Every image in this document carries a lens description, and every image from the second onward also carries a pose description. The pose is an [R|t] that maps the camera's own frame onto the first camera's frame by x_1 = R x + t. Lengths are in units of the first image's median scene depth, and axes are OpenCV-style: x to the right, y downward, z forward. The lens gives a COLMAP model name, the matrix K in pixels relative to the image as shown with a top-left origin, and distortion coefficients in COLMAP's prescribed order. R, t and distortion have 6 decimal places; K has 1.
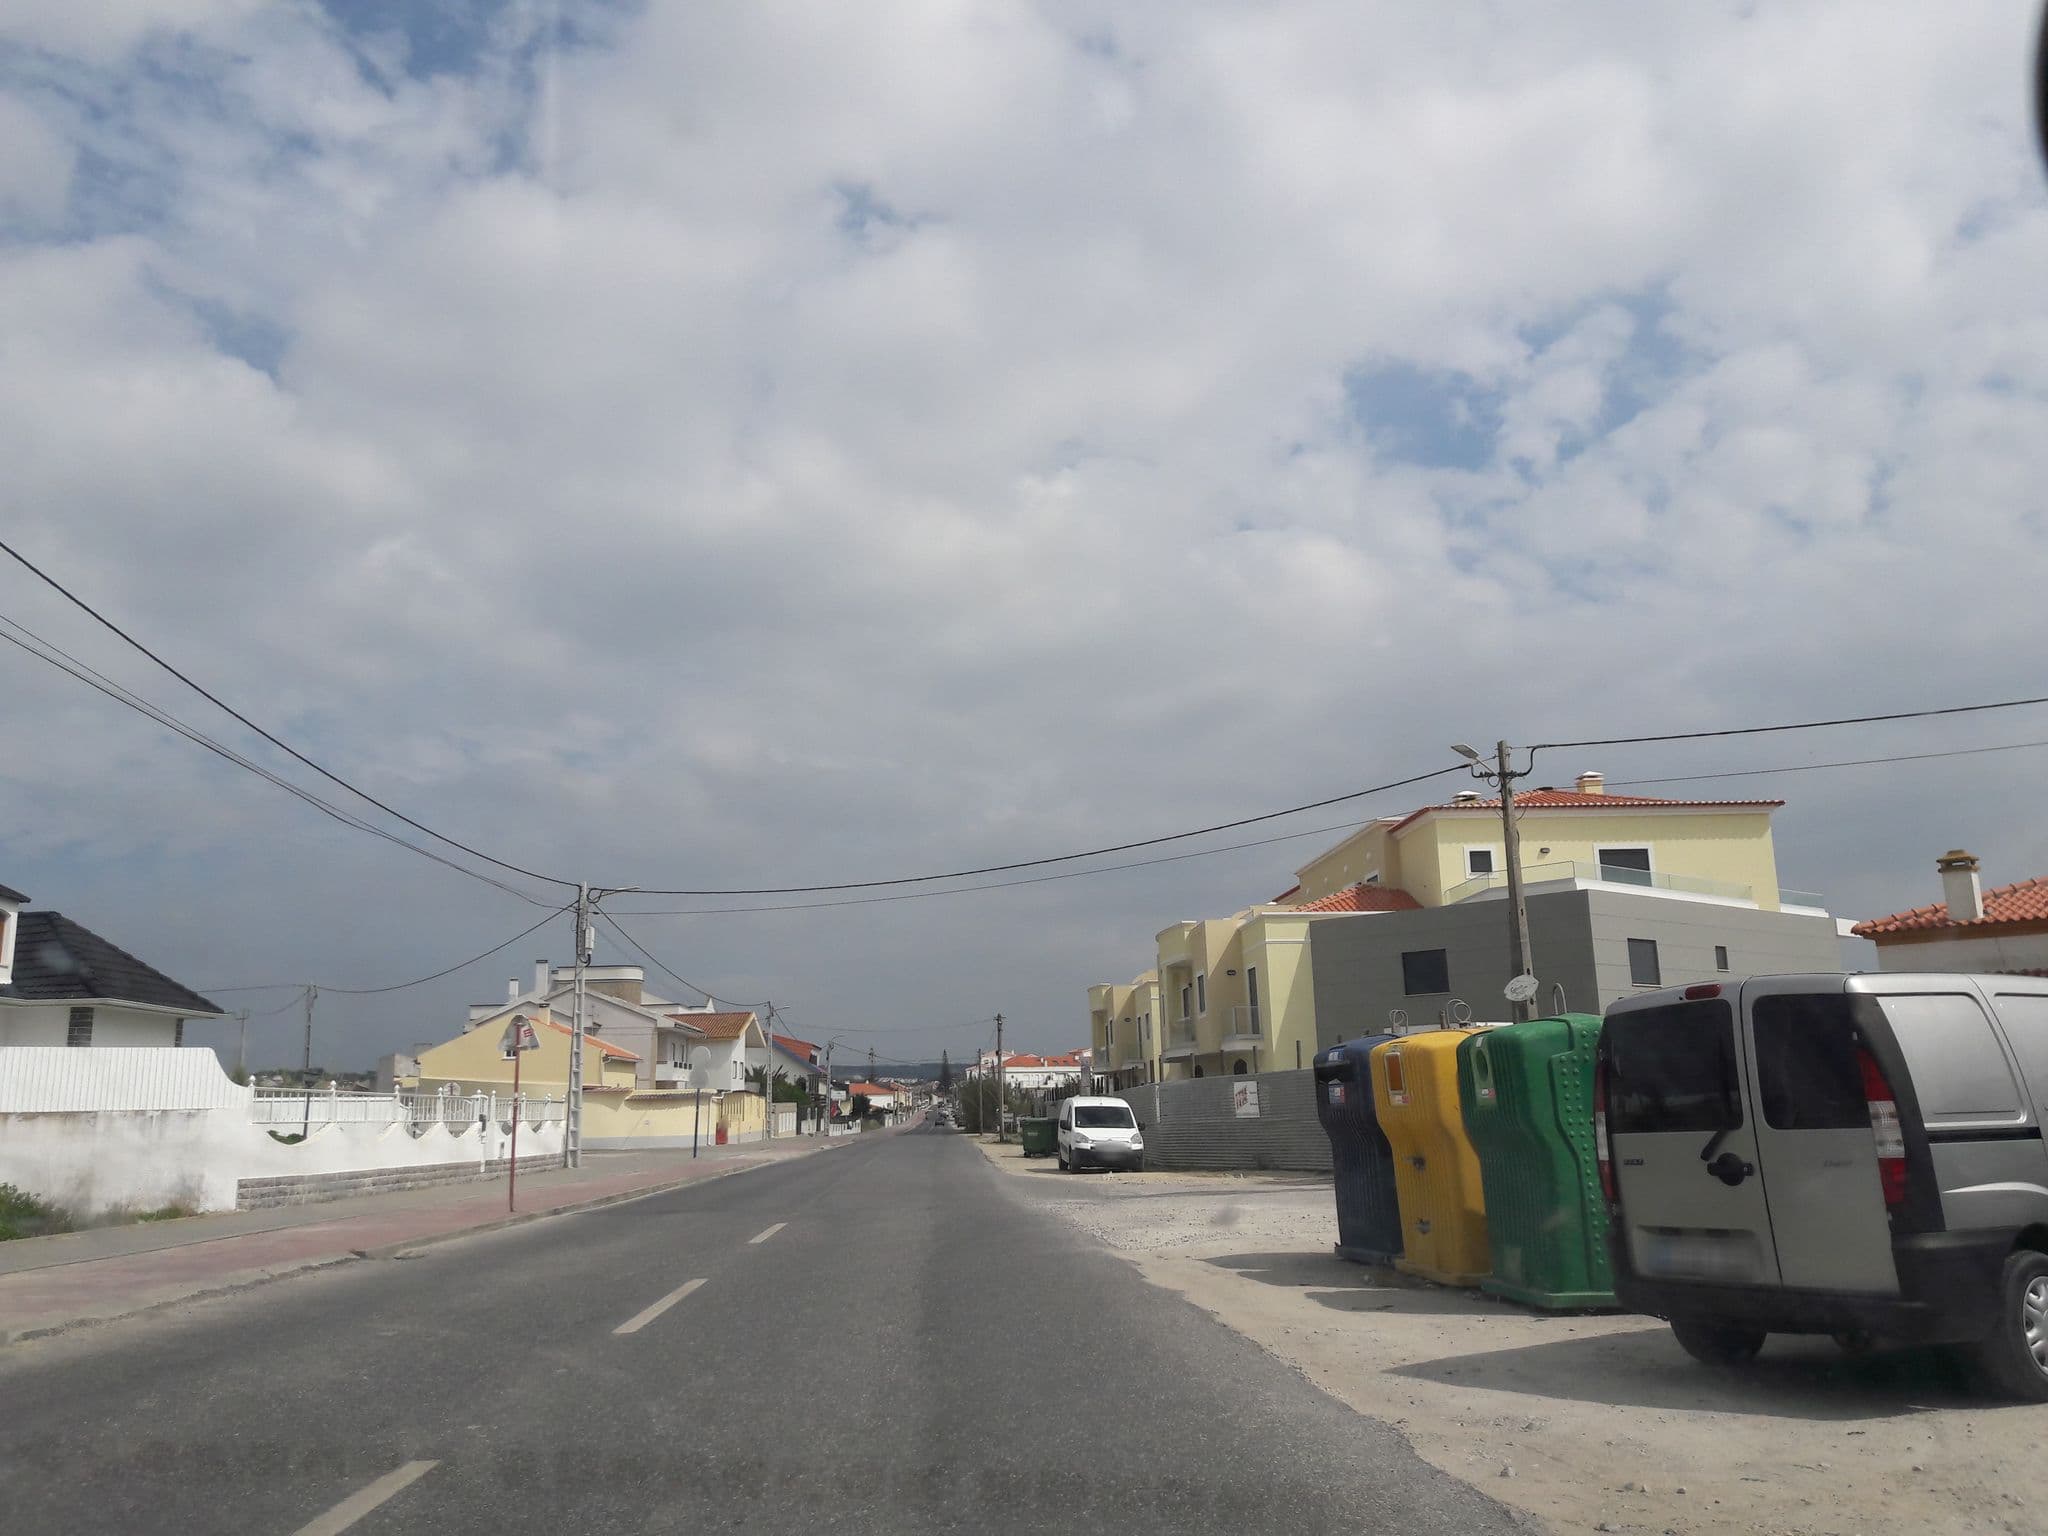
lens RADIAL K [[1556.4, 0, 1006.1], [0, 1556.4, 746.3], [0, 0, 1]] dist [0.066797, -0.139230]
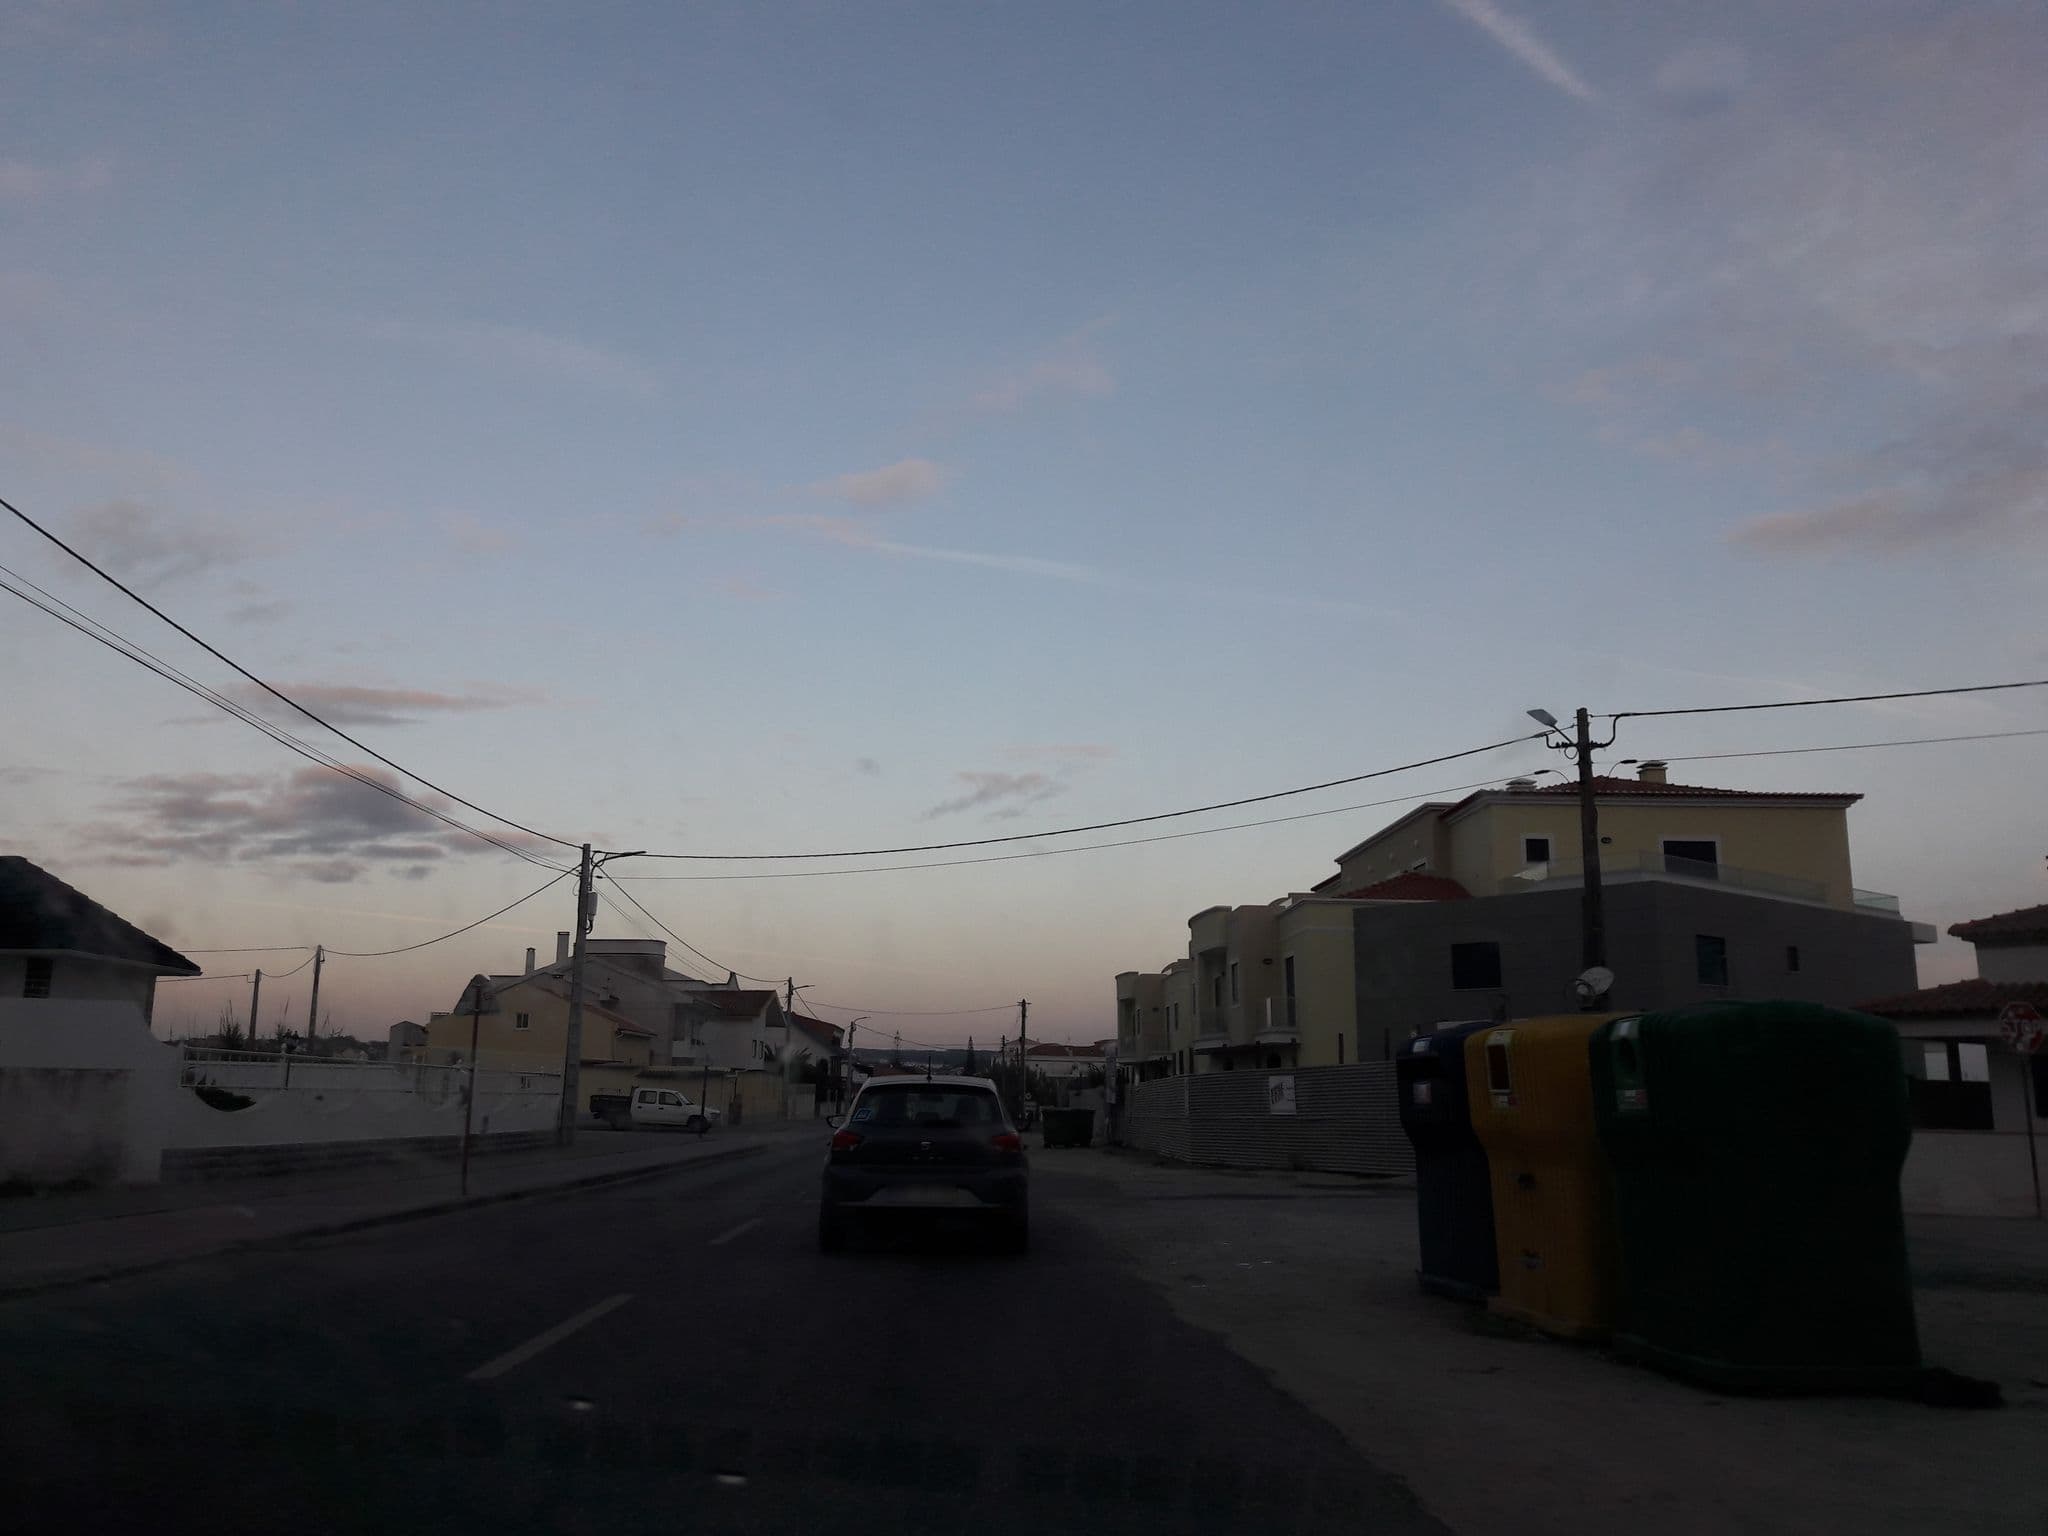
lens RADIAL K [[1556.8, 0, 1024.0], [0, 1556.8, 768.0], [0, 0, 1]] dist [0.054960, -0.127553]
pose [[0.999567, 0.027572, -0.010283, 0.001513], [-0.027356, 0.999414, 0.020580, 0.006306], [0.010845, -0.020290, 0.999735, 0.027542]]
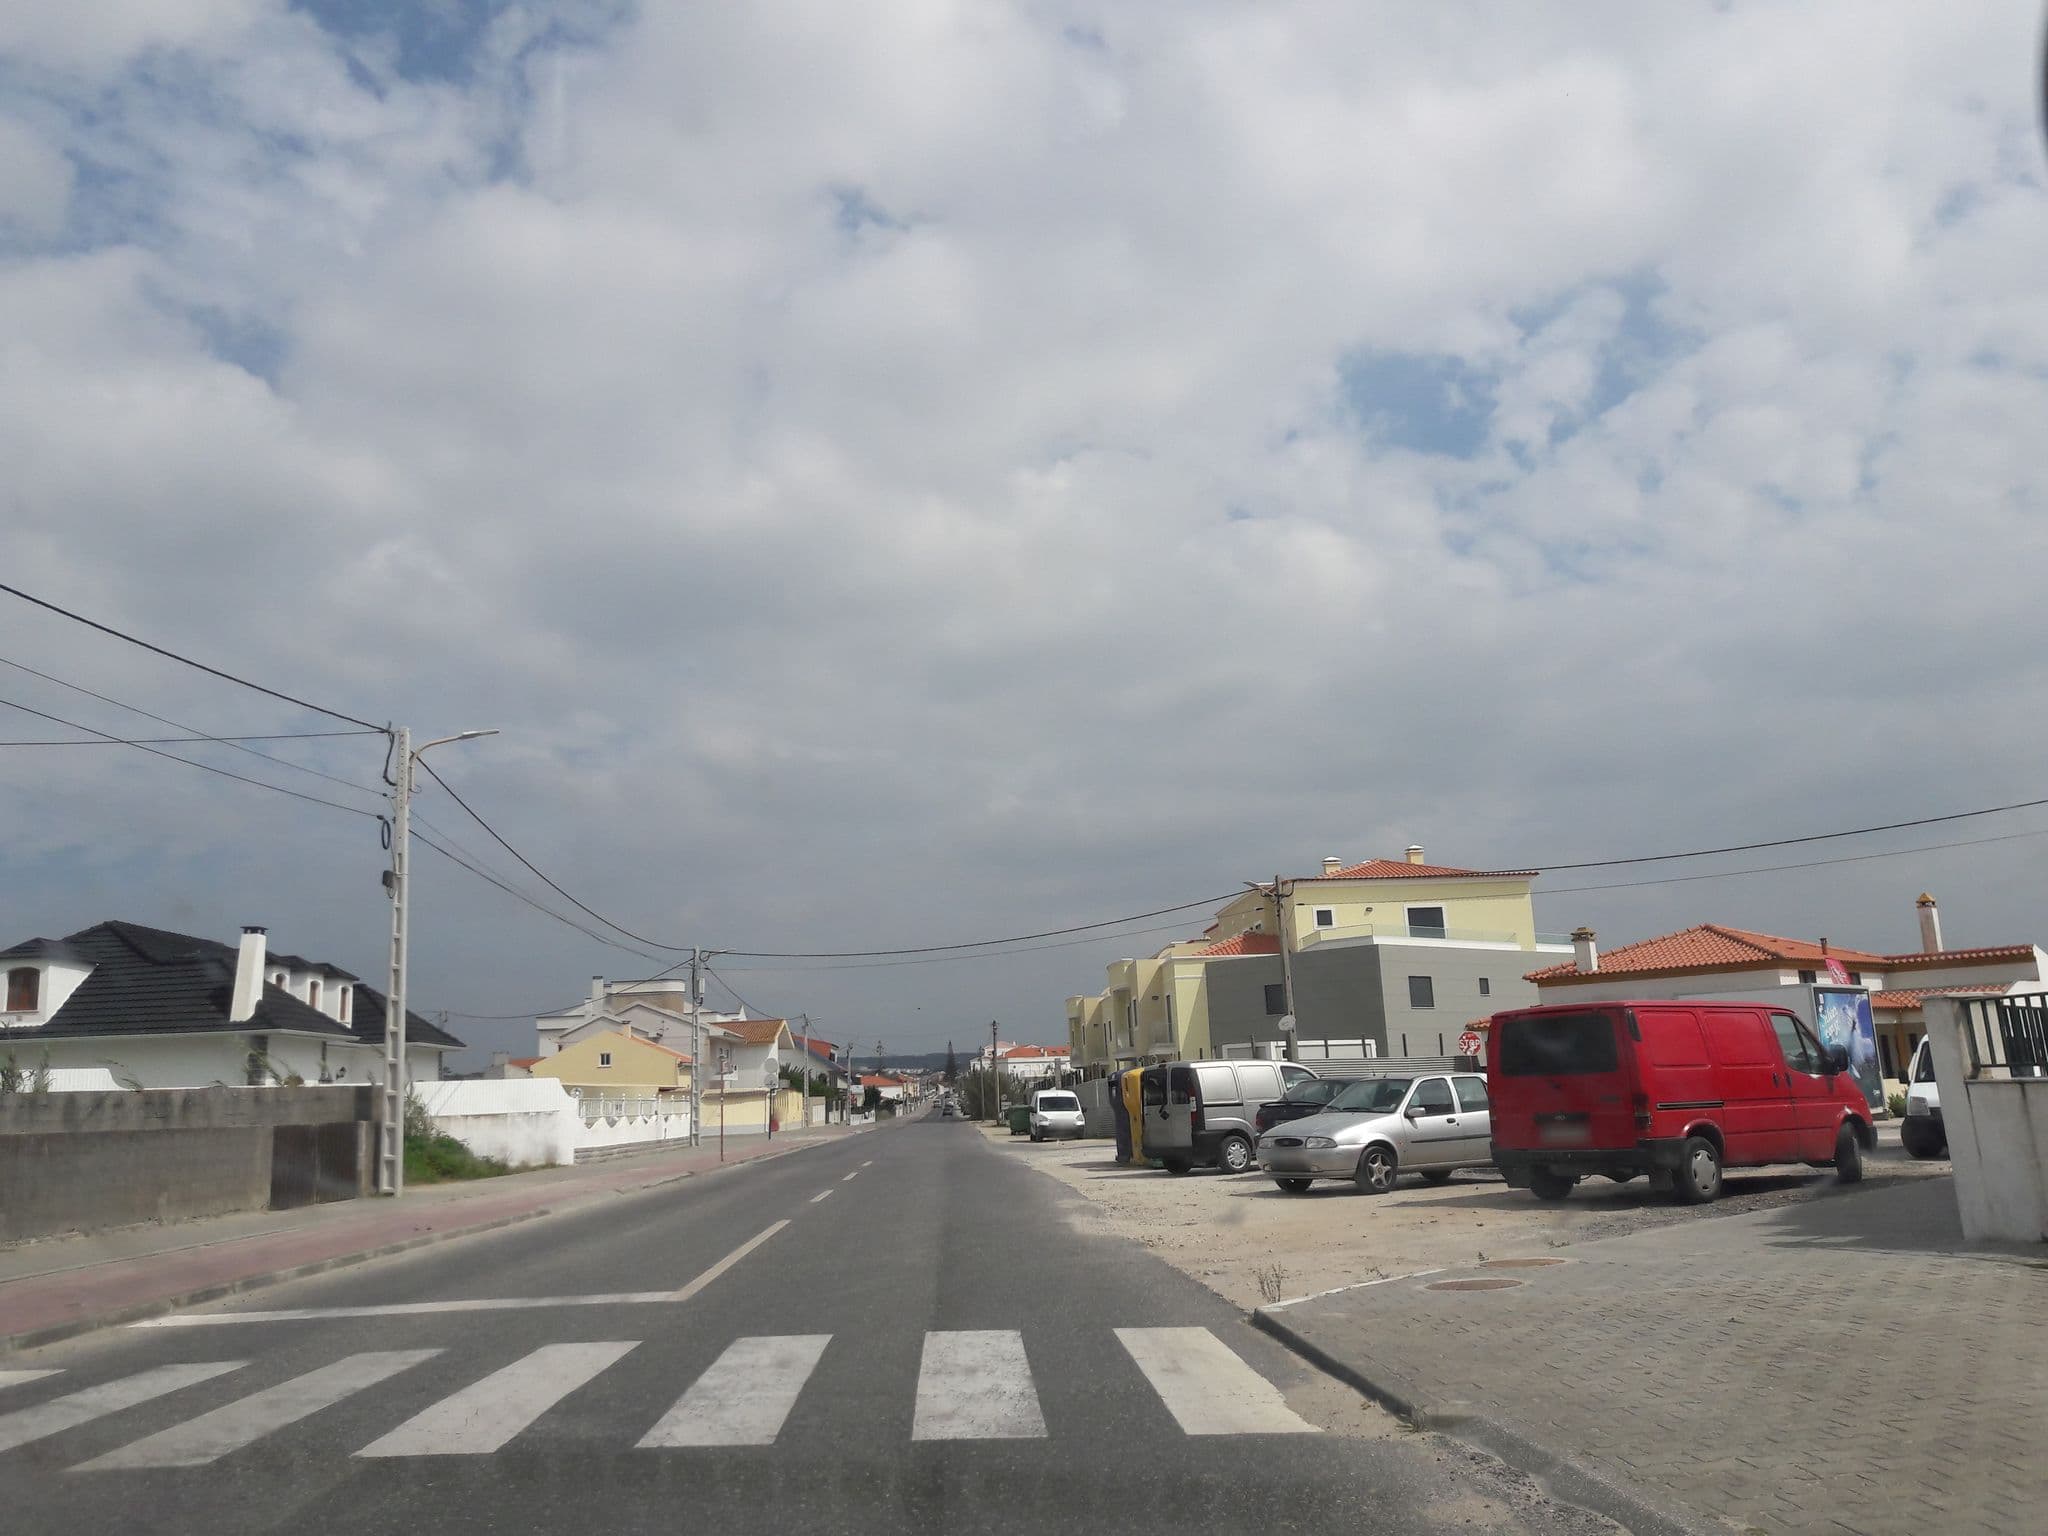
lens RADIAL K [[1559.6, 0, 1030.5], [0, 1559.6, 730.3], [0, 0, 1]] dist [0.073086, -0.142831]
pose [[0.999771, -0.015474, 0.014771, 0.008595], [0.015504, 0.999878, -0.001898, -0.048248], [-0.014740, 0.002126, 0.999889, -0.204169]]
